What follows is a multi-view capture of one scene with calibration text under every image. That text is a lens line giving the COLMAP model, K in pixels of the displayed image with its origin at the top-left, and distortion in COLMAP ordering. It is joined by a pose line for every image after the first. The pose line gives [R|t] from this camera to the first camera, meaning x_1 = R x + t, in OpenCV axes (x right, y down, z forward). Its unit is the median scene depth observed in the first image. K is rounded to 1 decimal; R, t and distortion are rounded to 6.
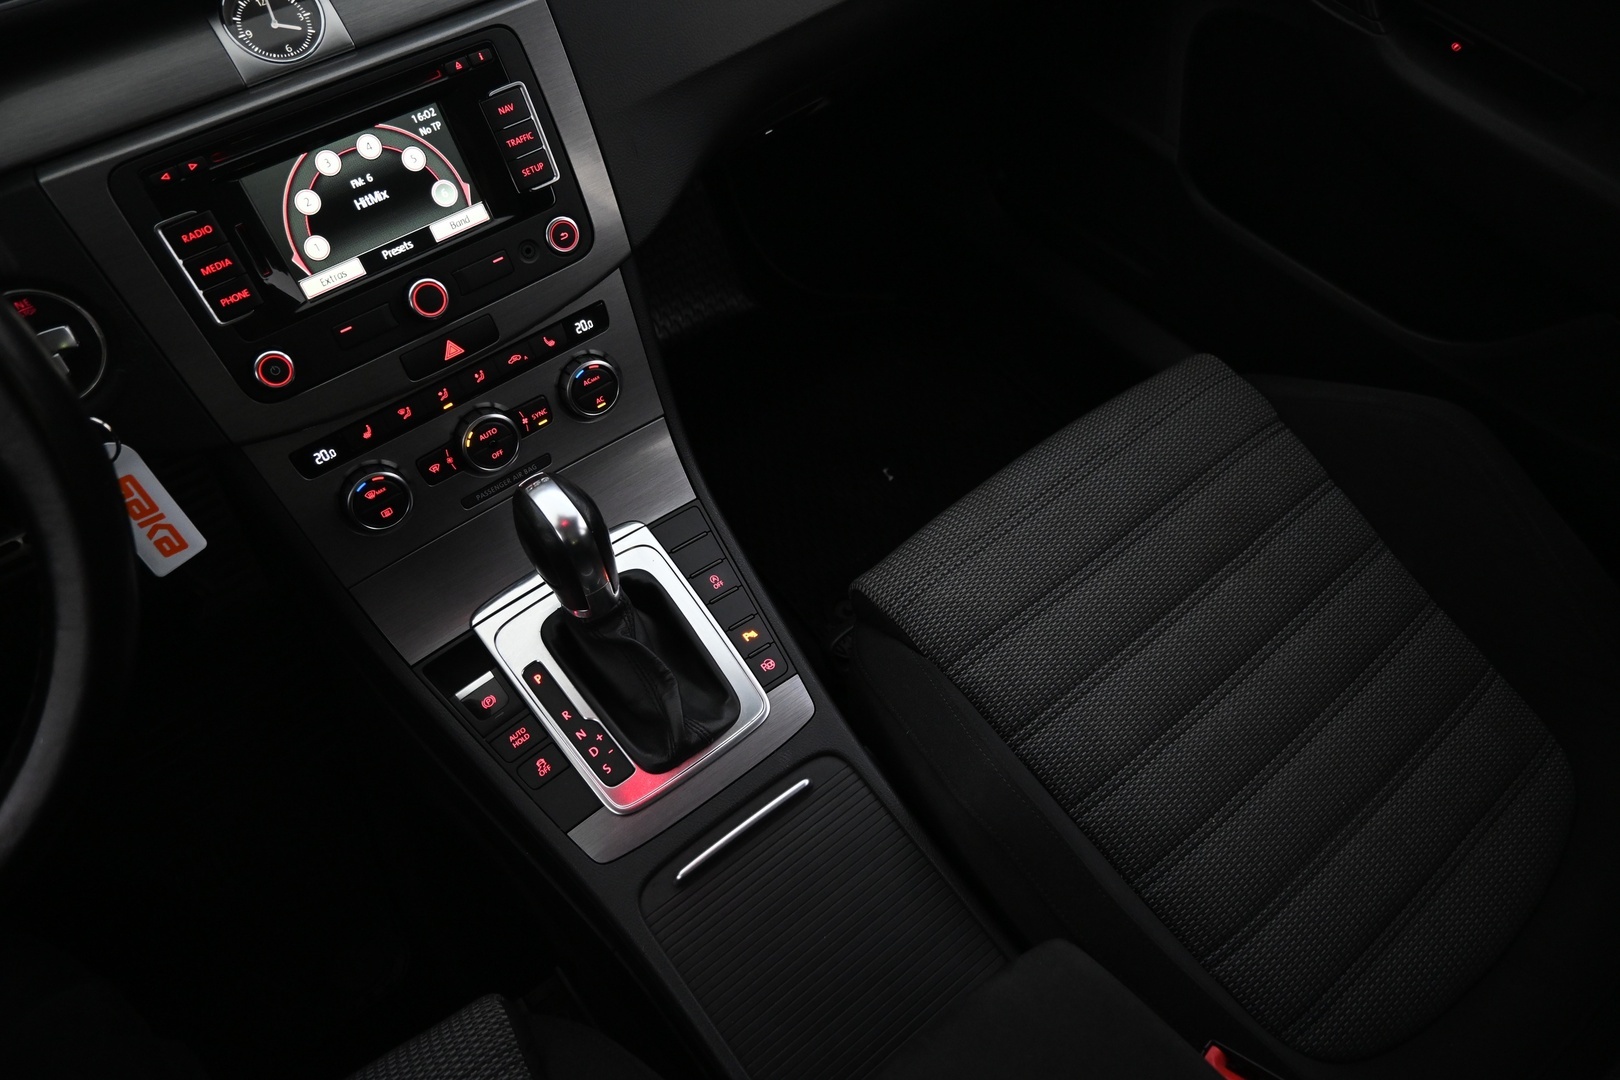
lens RADIAL K [[1090.0, 0, 801.7], [0, 1090.0, 536.5], [0, 0, 1]] dist [-0.000601, -0.001649]
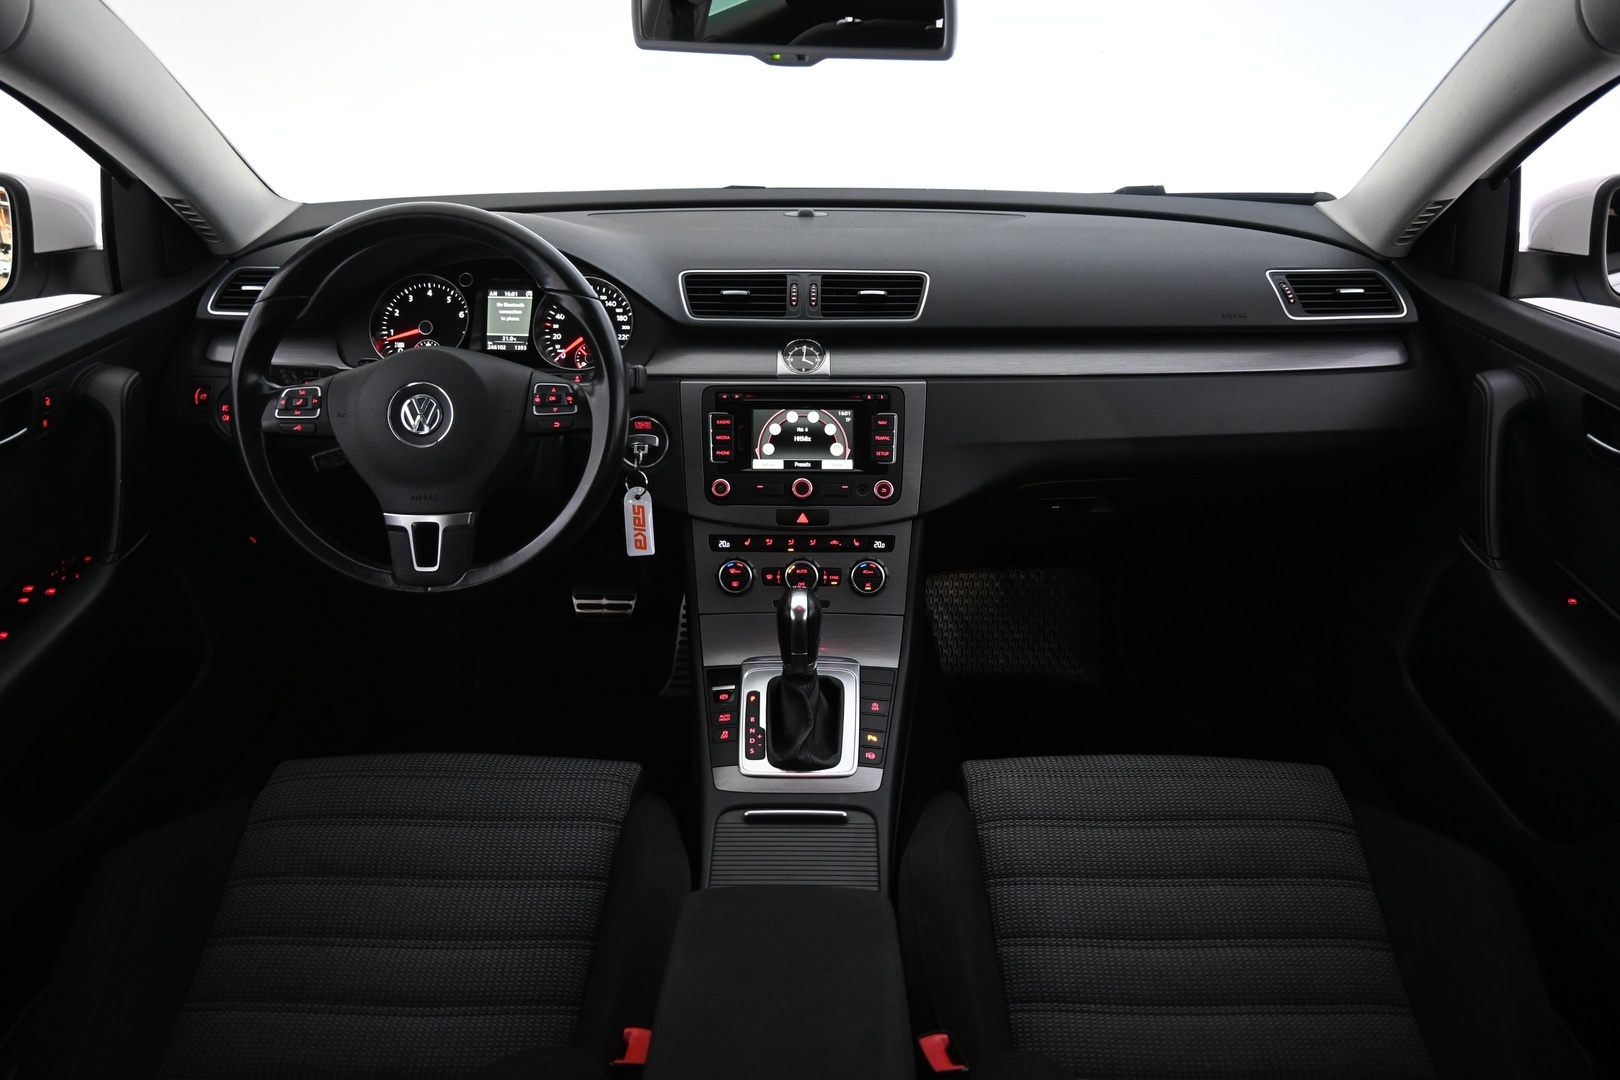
lens RADIAL K [[1090.0, 0, 815.6], [0, 1090.0, 545.6], [0, 0, 1]] dist [-0.000601, -0.001649]
pose [[0.778092, 0.294937, -0.554603, 0.746521], [-0.506056, 0.817385, -0.275298, 0.369893], [0.372129, 0.494868, 0.785255, -0.453024]]
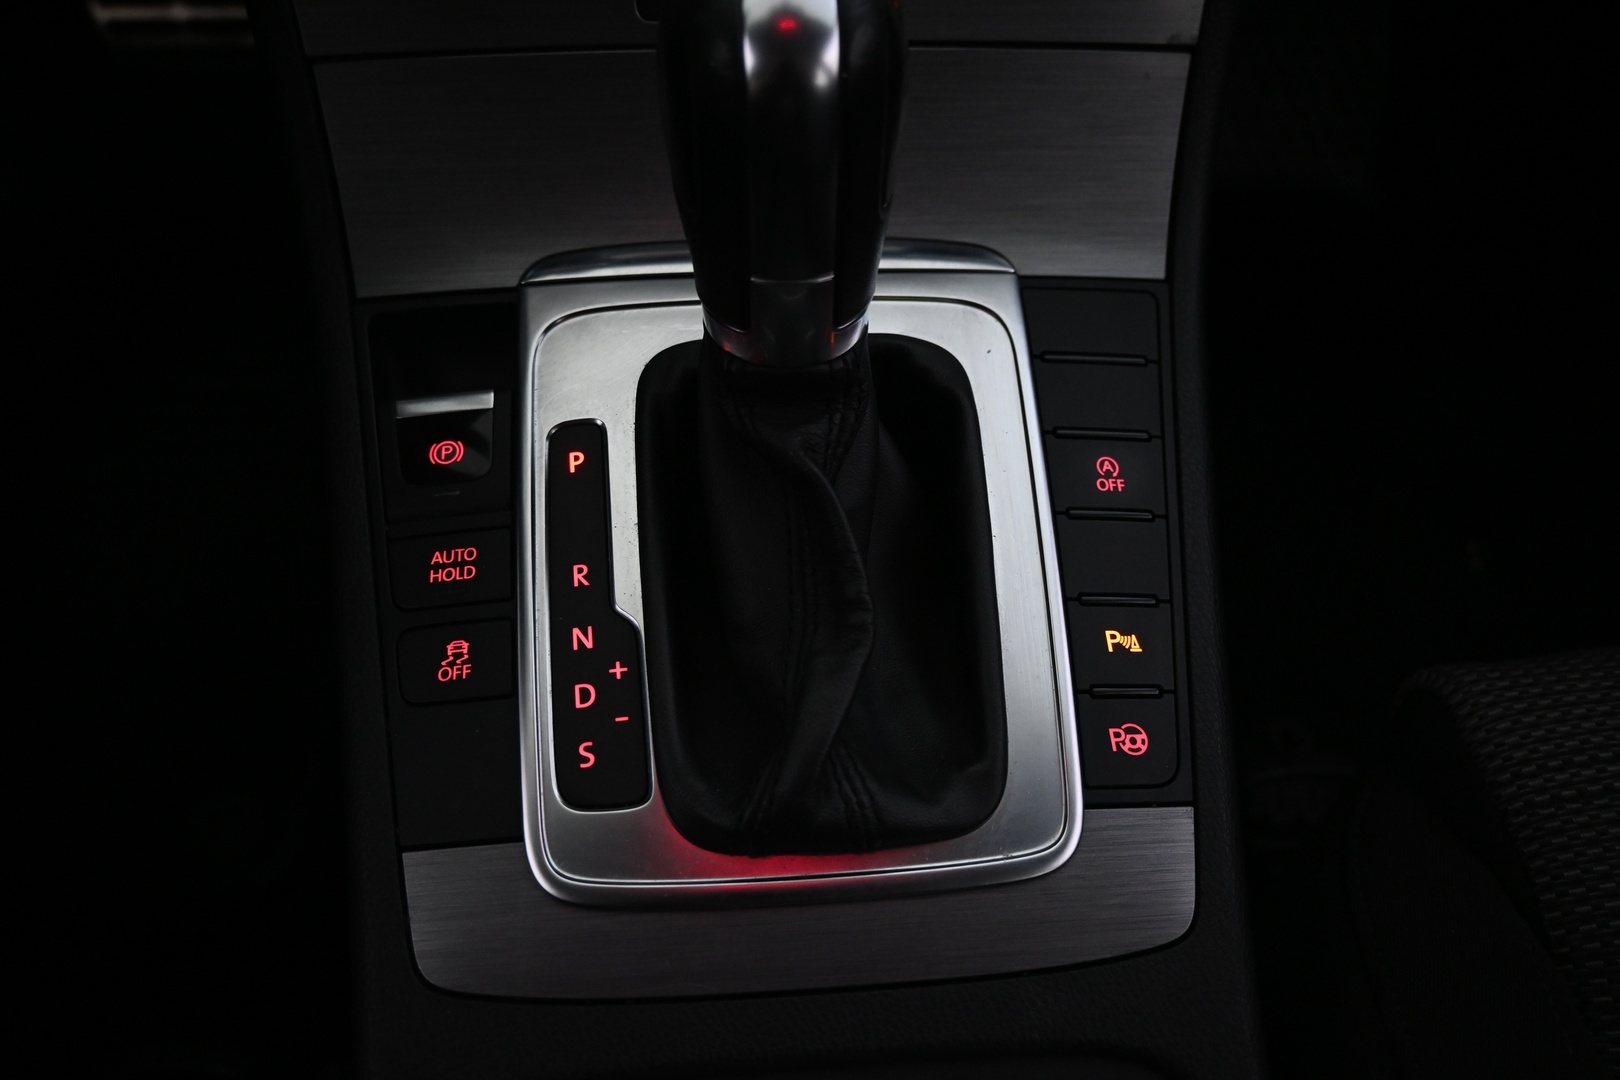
lens RADIAL K [[1231.3, 0, 803.7], [0, 1231.3, 540.1], [0, 0, 1]] dist [0.004197, -0.012258]
pose [[0.828140, 0.469573, -0.306080, -0.028385], [-0.470967, 0.879018, 0.074283, 0.087465], [0.303931, 0.082636, 0.949103, 0.633024]]
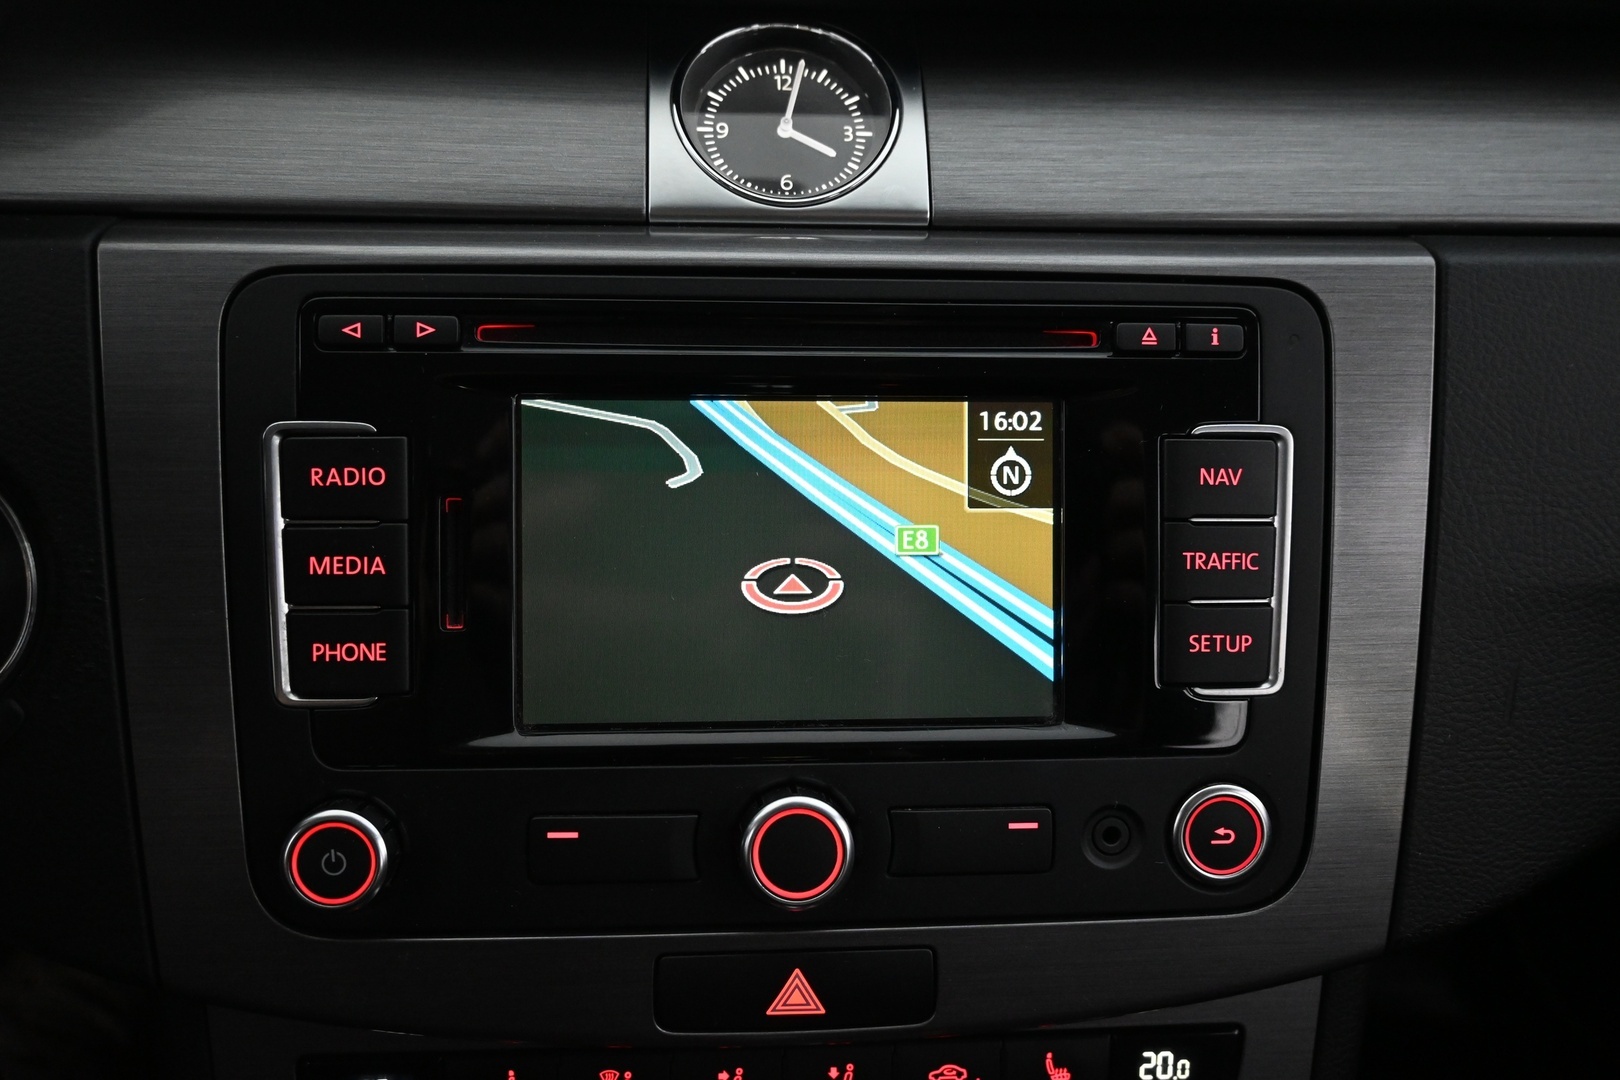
lens RADIAL K [[1402.5, 0, 803.5], [0, 1402.5, 540.5], [0, 0, 1]] dist [-0.005667, -0.003776]
pose [[0.826070, 0.332686, -0.454894, -0.155549], [-0.478051, 0.841113, -0.252976, -0.176547], [0.298456, 0.426438, 0.853859, 0.530729]]
